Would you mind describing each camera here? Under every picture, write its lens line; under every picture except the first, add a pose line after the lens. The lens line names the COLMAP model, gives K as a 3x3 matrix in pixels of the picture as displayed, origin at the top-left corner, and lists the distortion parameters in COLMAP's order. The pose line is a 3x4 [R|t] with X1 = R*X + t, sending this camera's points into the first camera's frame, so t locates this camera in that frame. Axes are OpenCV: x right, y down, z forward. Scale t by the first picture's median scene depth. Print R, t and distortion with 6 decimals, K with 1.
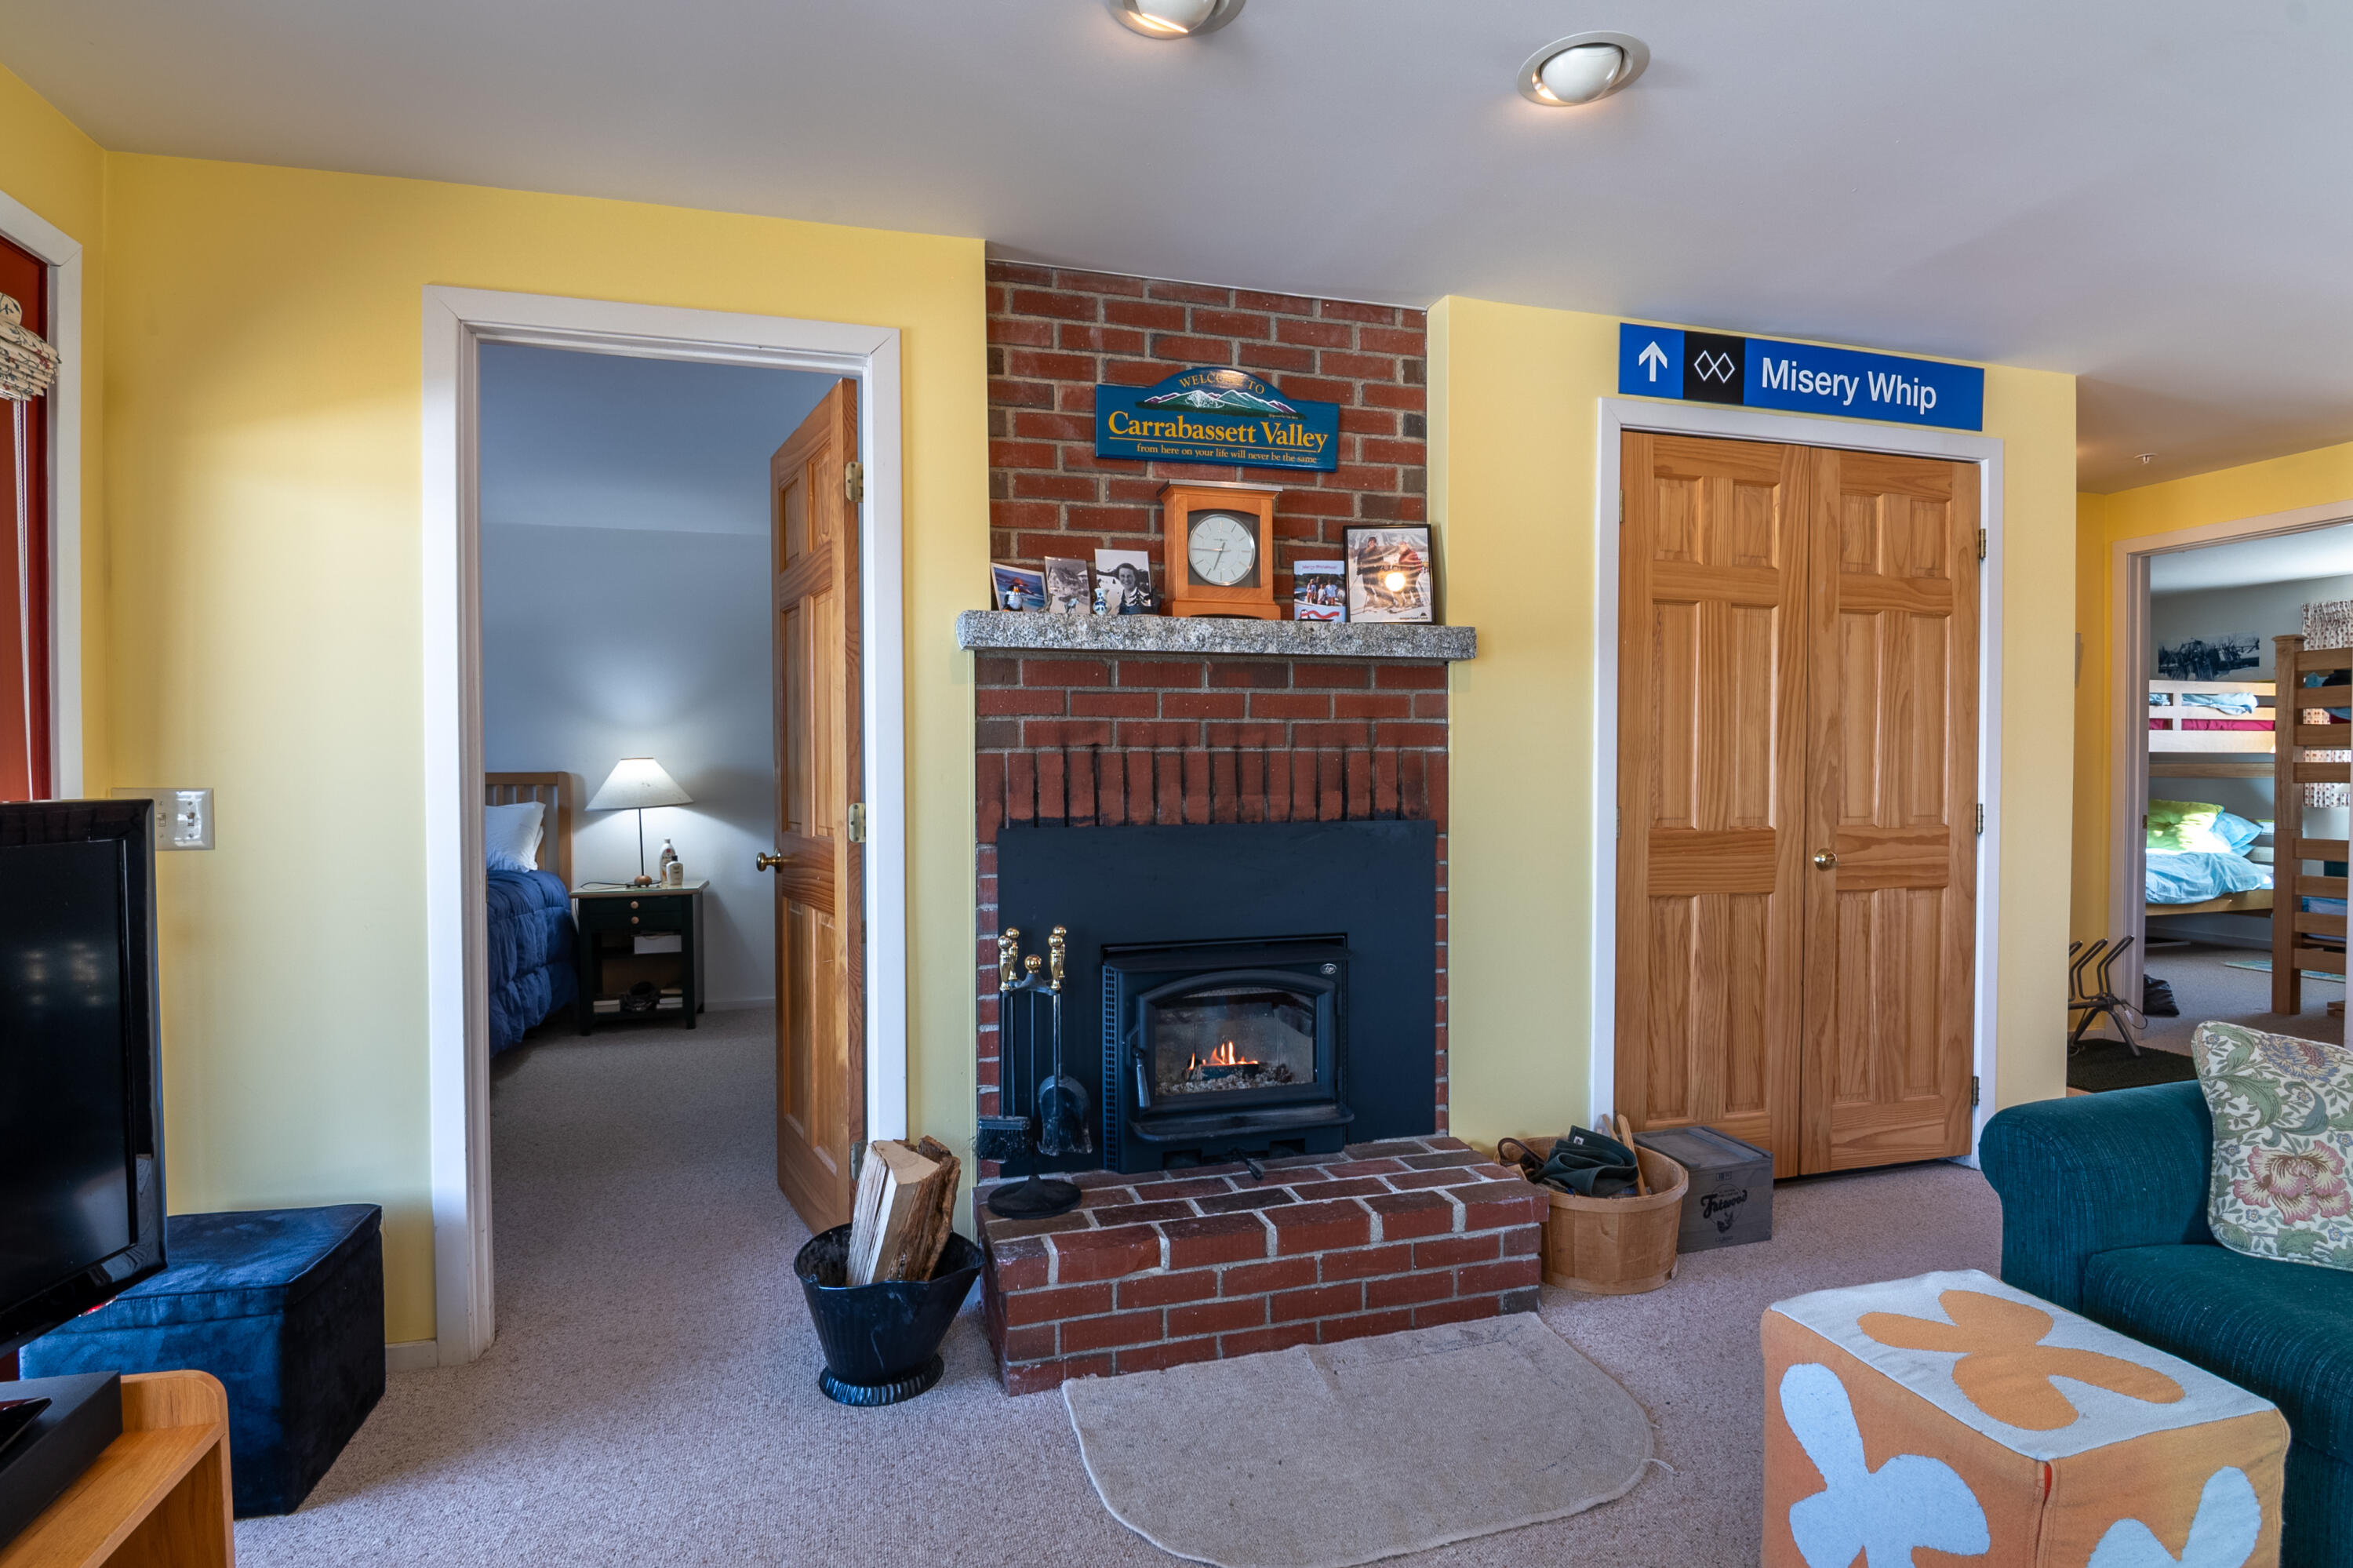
lens RADIAL K [[1159.6, 0, 1160.6], [0, 1159.6, 787.4], [0, 0, 1]] dist [-0.008302, -0.007721]
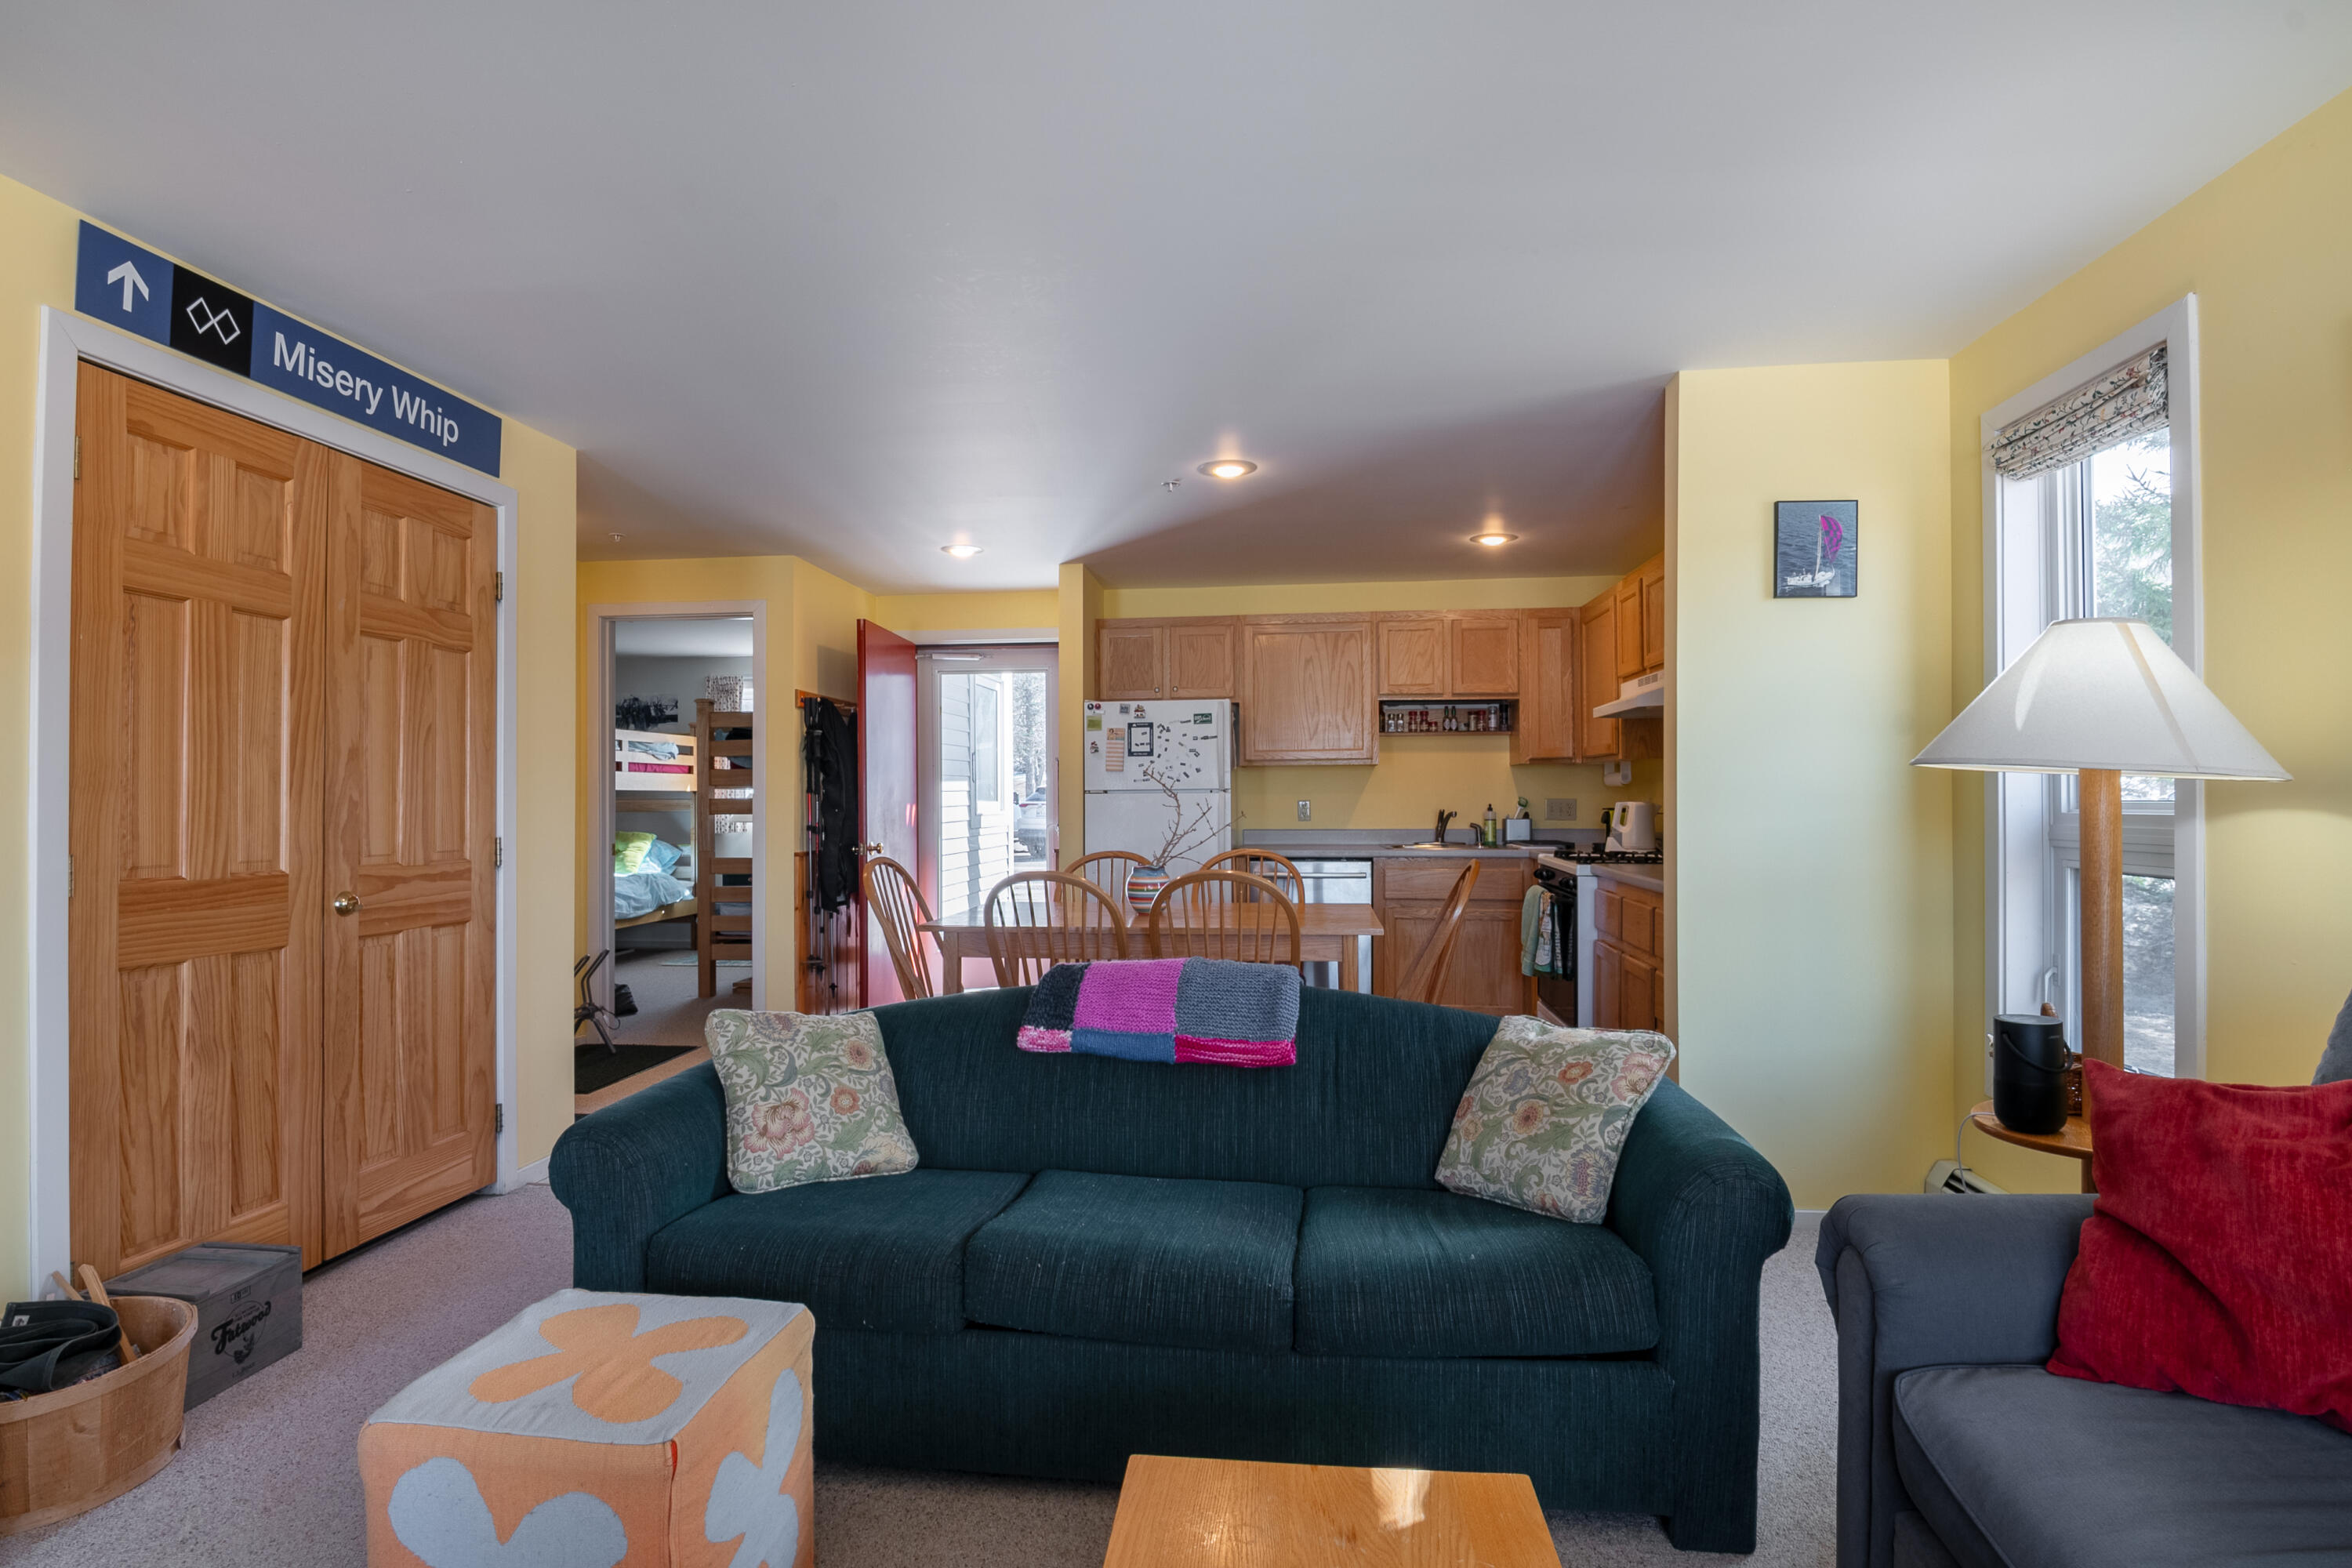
lens RADIAL K [[1159.0, 0, 1187.7], [0, 1159.0, 791.2], [0, 0, 1]] dist [-0.008302, -0.007721]
pose [[0.369634, 0.007211, 0.929150, -0.023957], [0.019754, 0.999683, -0.015617, 0.001332], [-0.928968, 0.024127, 0.369374, 0.050734]]
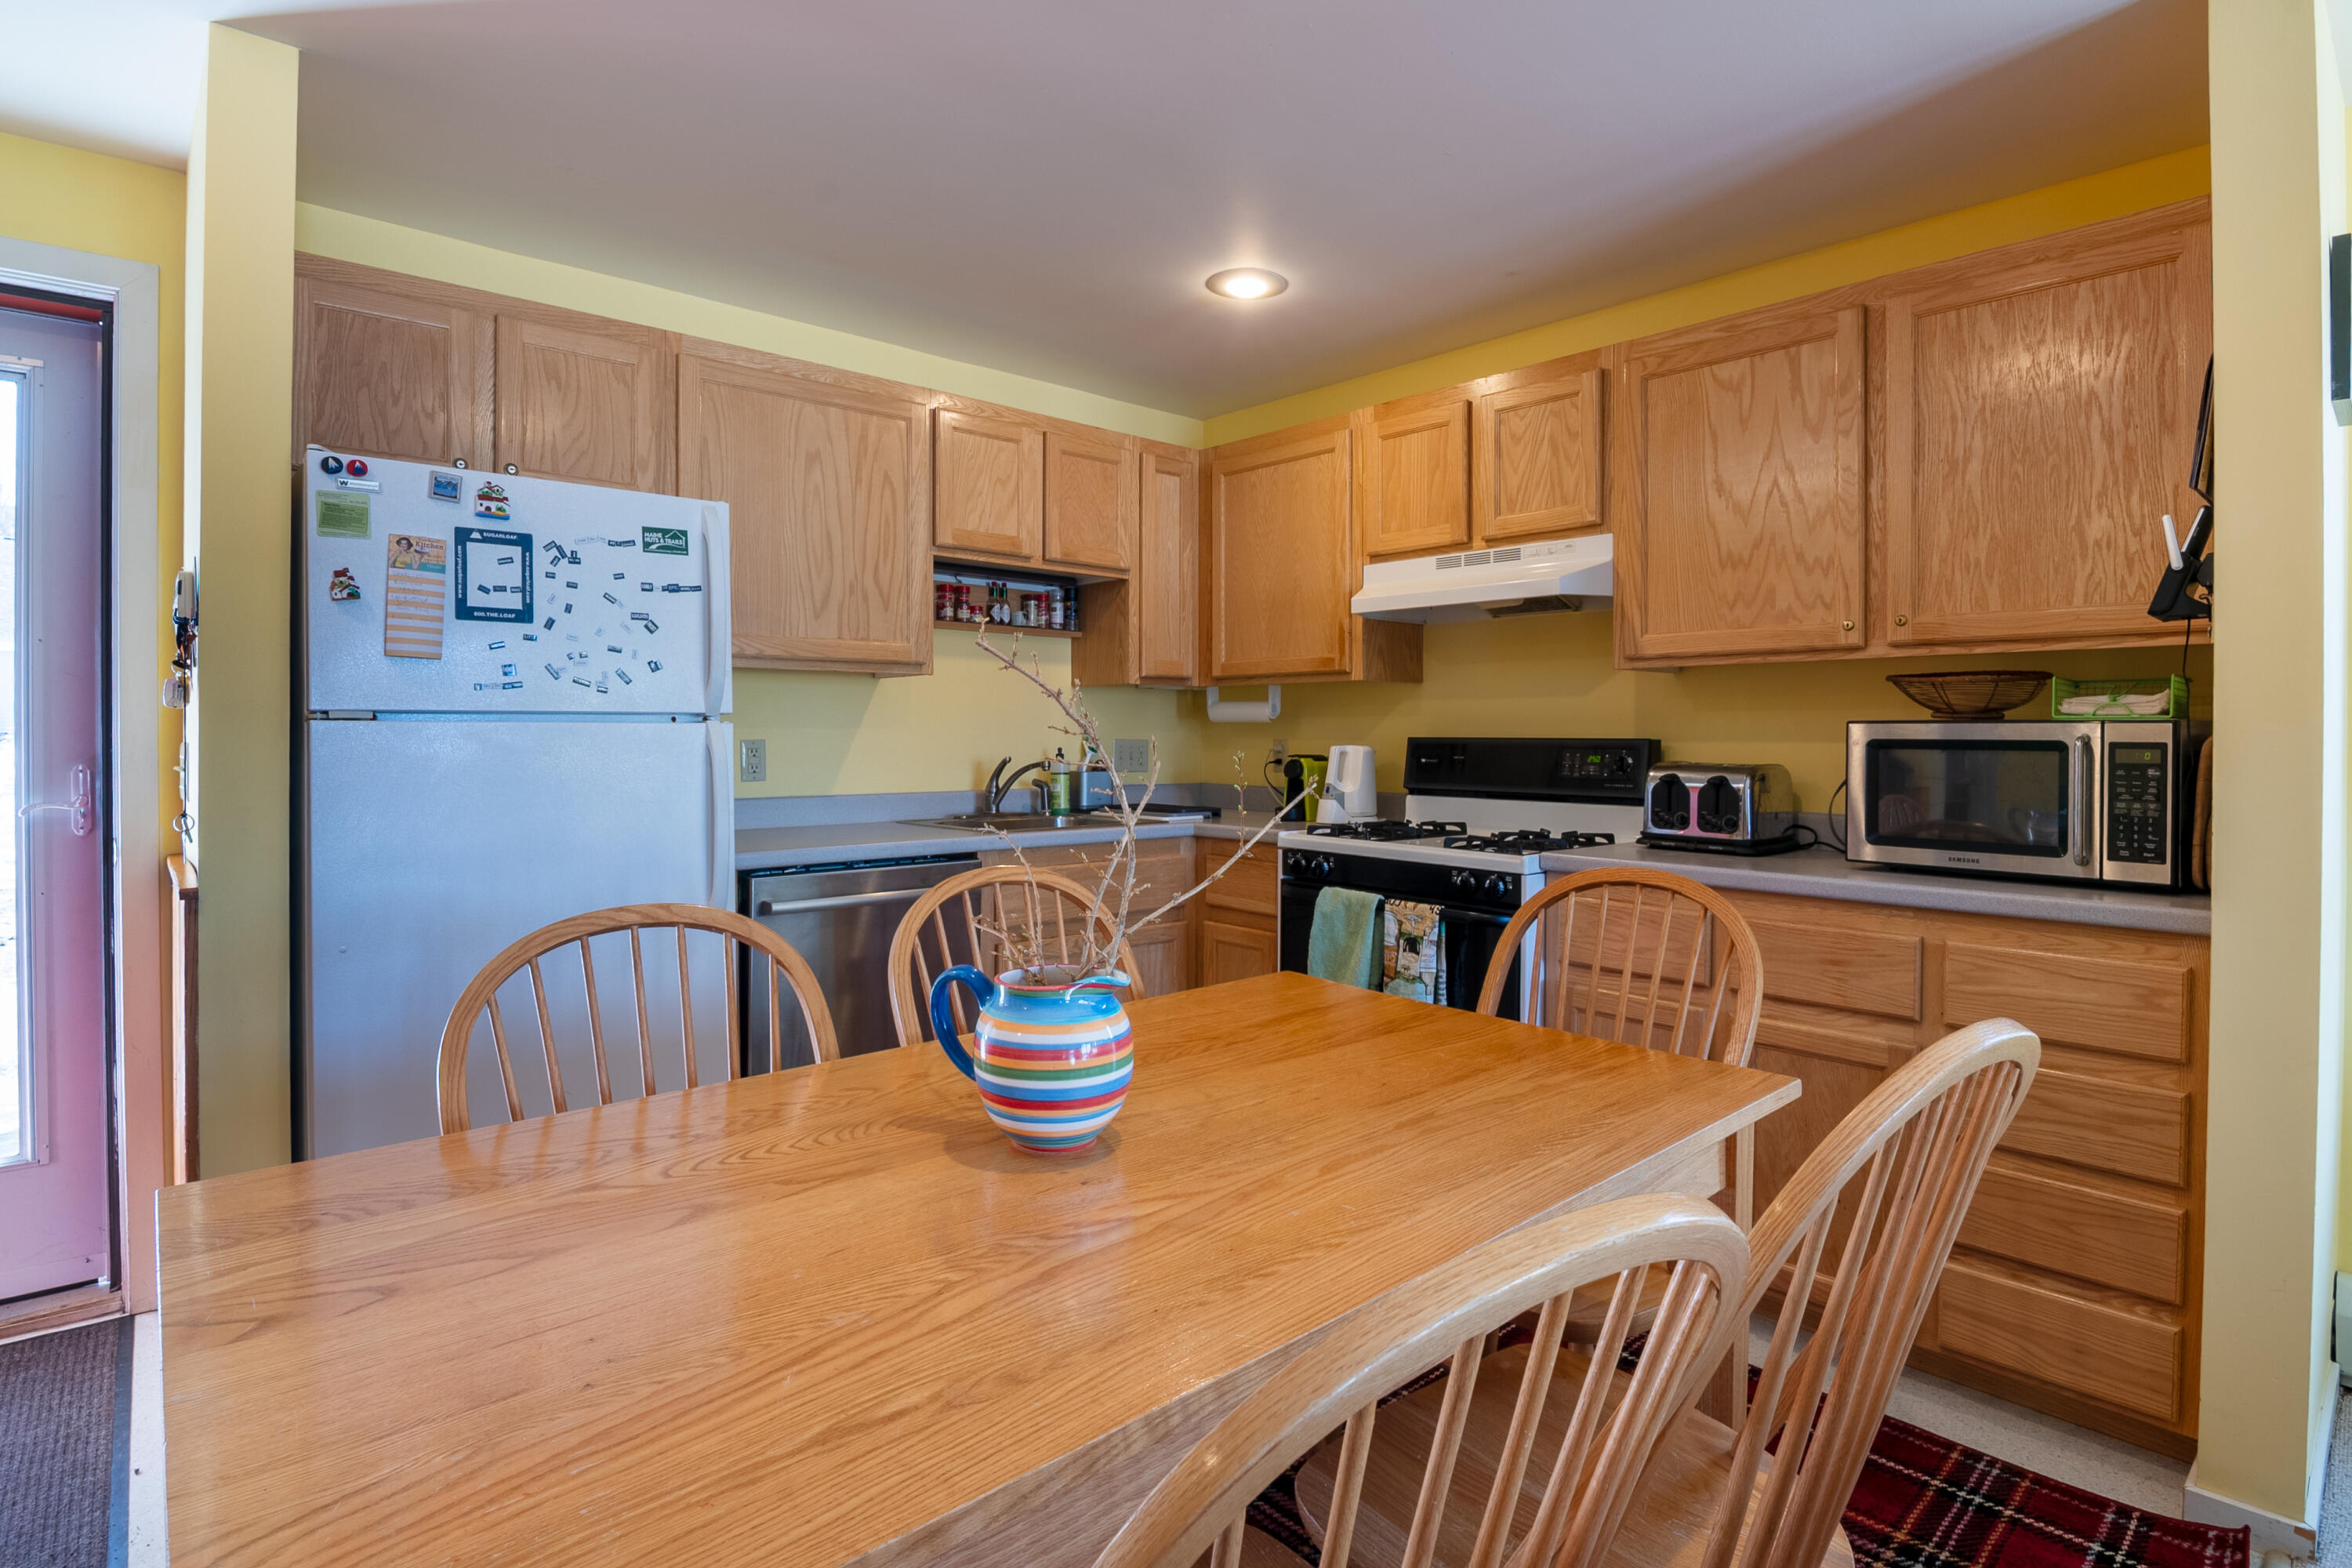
lens RADIAL K [[1159.0, 0, 1173.1], [0, 1159.0, 747.2], [0, 0, 1]] dist [-0.008302, -0.007721]
pose [[-0.444404, -0.006809, 0.895801, 0.852204], [0.014456, 0.999786, 0.014770, -0.013968], [-0.895710, 0.019514, -0.444211, 0.731025]]
